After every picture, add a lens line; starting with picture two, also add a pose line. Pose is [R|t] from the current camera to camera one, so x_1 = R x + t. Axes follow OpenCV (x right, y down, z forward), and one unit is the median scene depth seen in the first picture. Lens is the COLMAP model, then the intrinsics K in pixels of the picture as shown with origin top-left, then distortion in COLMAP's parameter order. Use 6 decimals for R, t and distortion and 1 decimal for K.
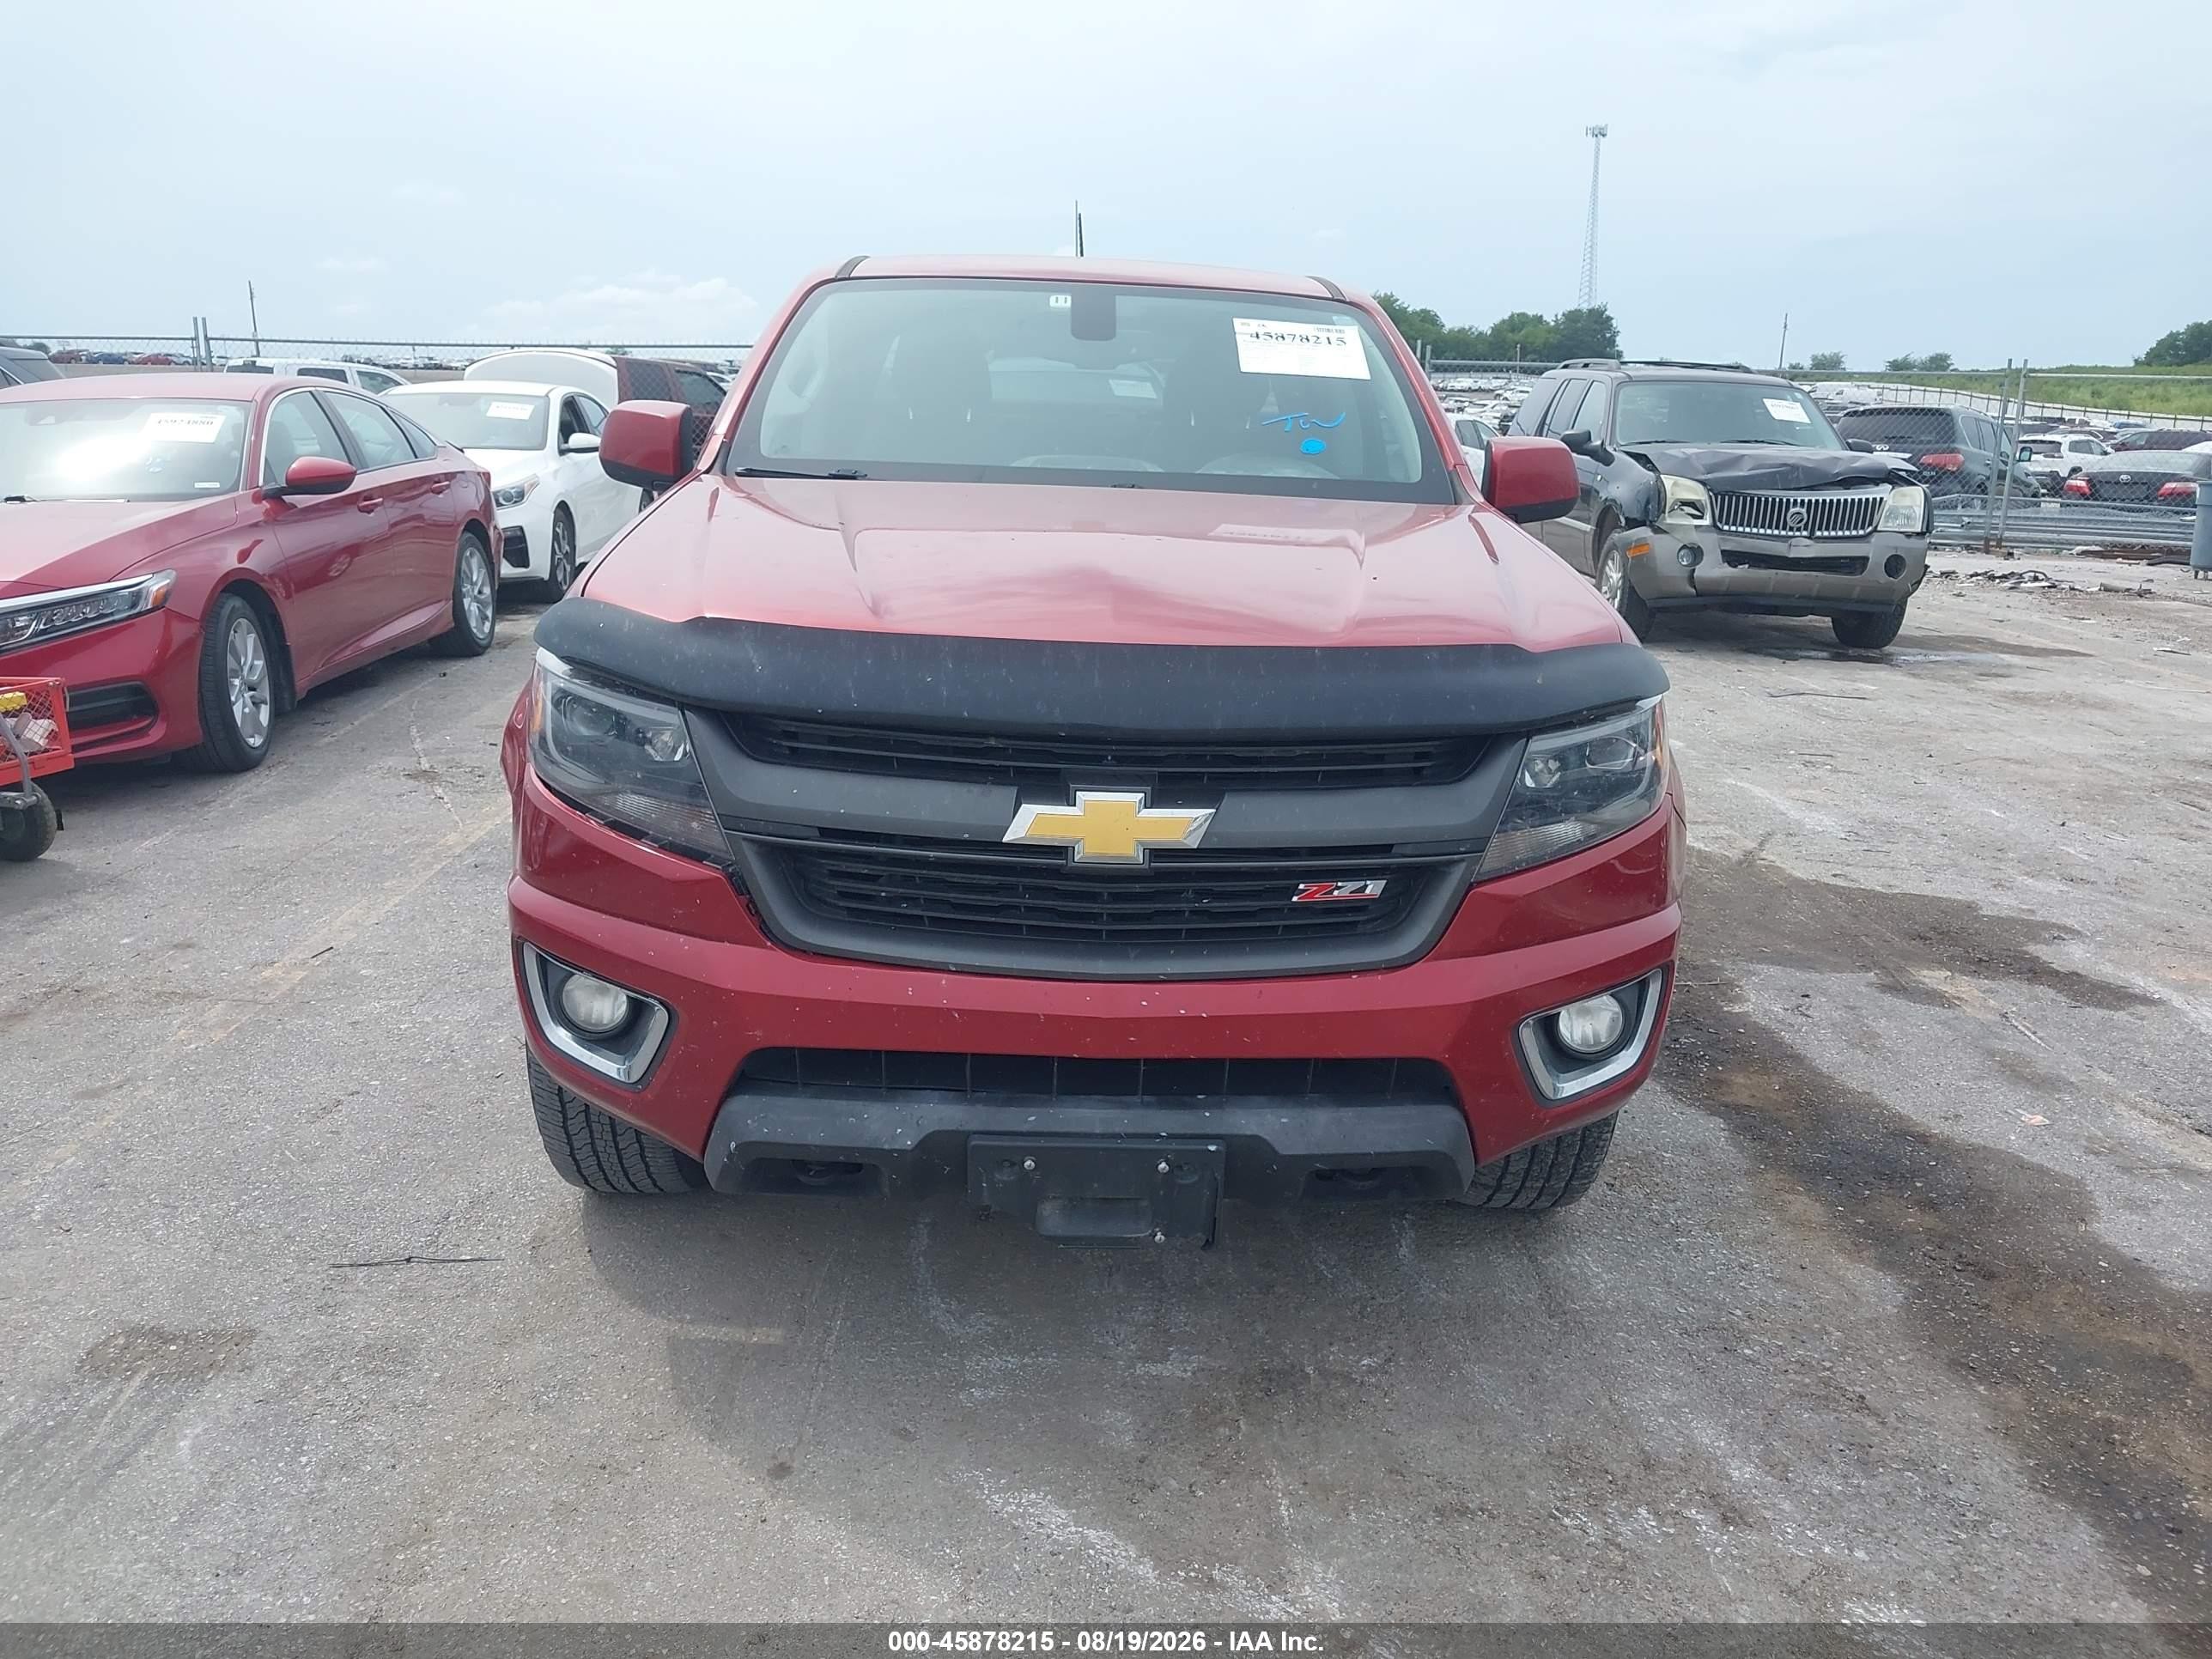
lens RADIAL K [[1781.7, 0, 1112.1], [0, 1781.7, 823.2], [0, 0, 1]] dist [0.013133, -0.021561]
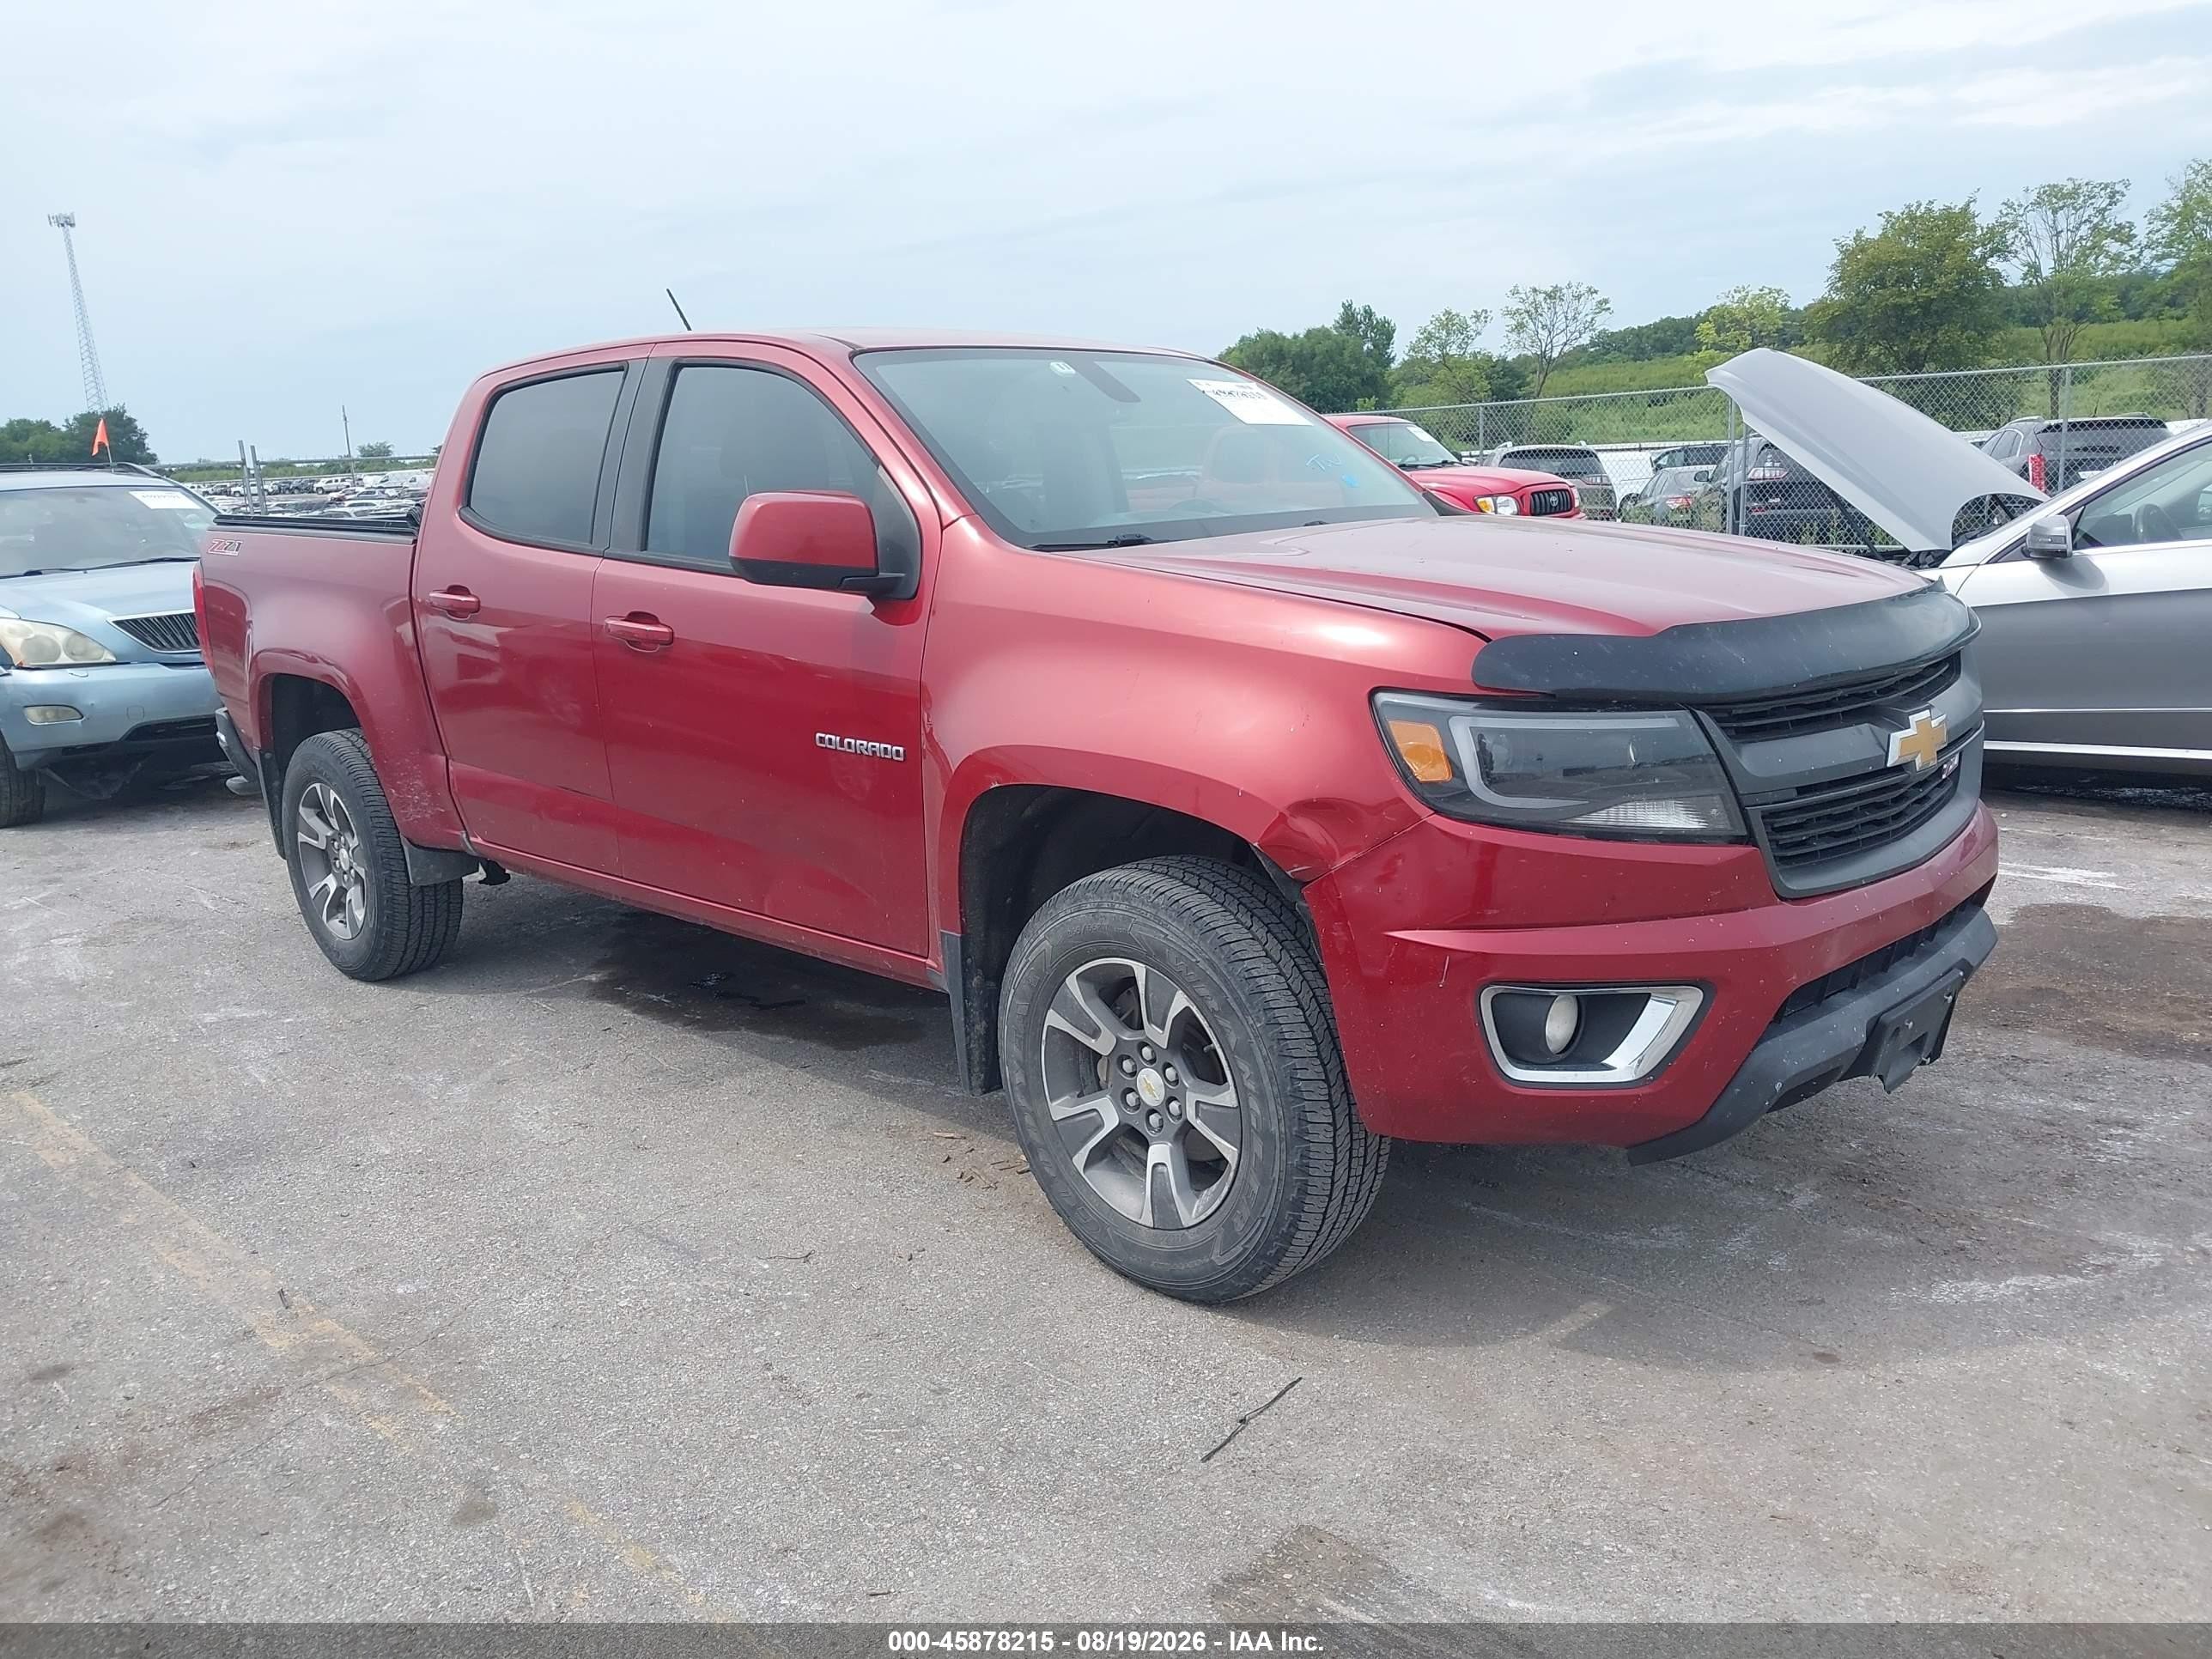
lens RADIAL K [[1781.7, 0, 1103.9], [0, 1781.7, 841.7], [0, 0, 1]] dist [0.013133, -0.021561]
pose [[0.712281, -0.211845, 0.669162, -1.103186], [0.236965, 0.969969, 0.054841, -0.116236], [-0.660684, 0.119506, 0.741091, 0.385583]]
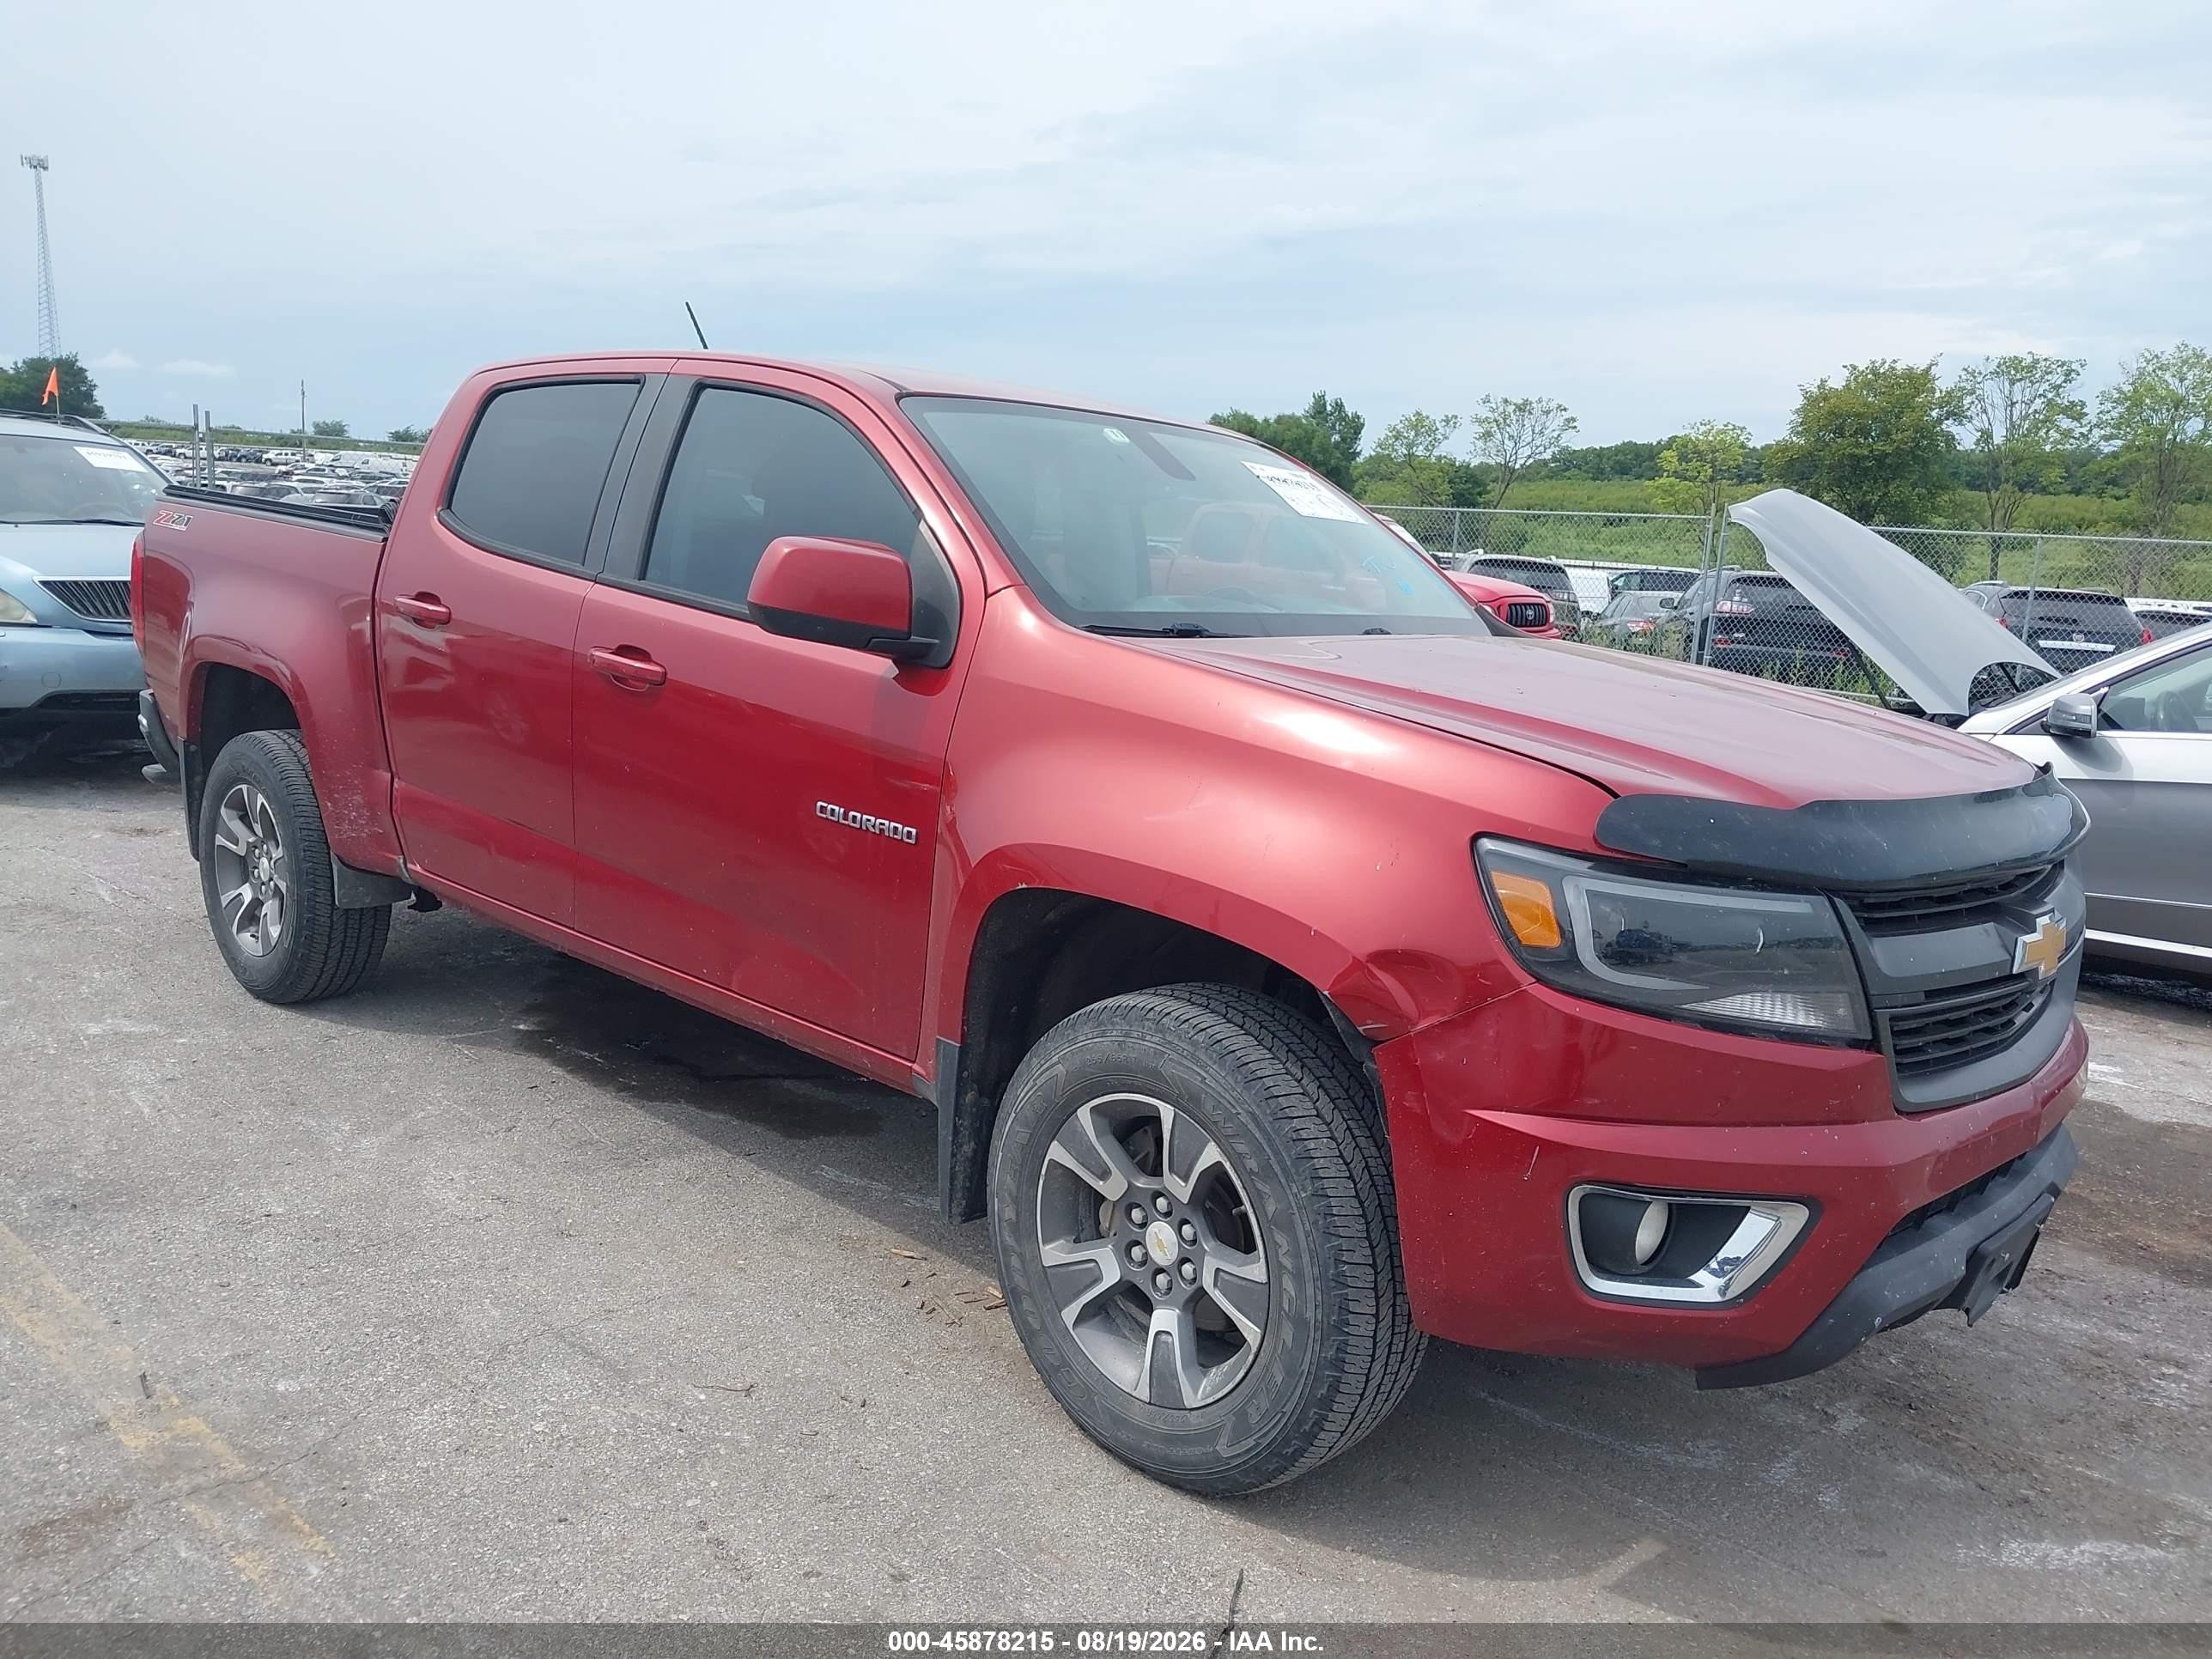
lens RADIAL K [[1781.7, 0, 1103.8], [0, 1781.7, 832.8], [0, 0, 1]] dist [0.013133, -0.021561]
pose [[0.698277, -0.114175, 0.706664, -1.068478], [0.135458, 0.990437, 0.026174, -0.157606], [-0.702895, 0.077447, 0.707065, 0.515497]]
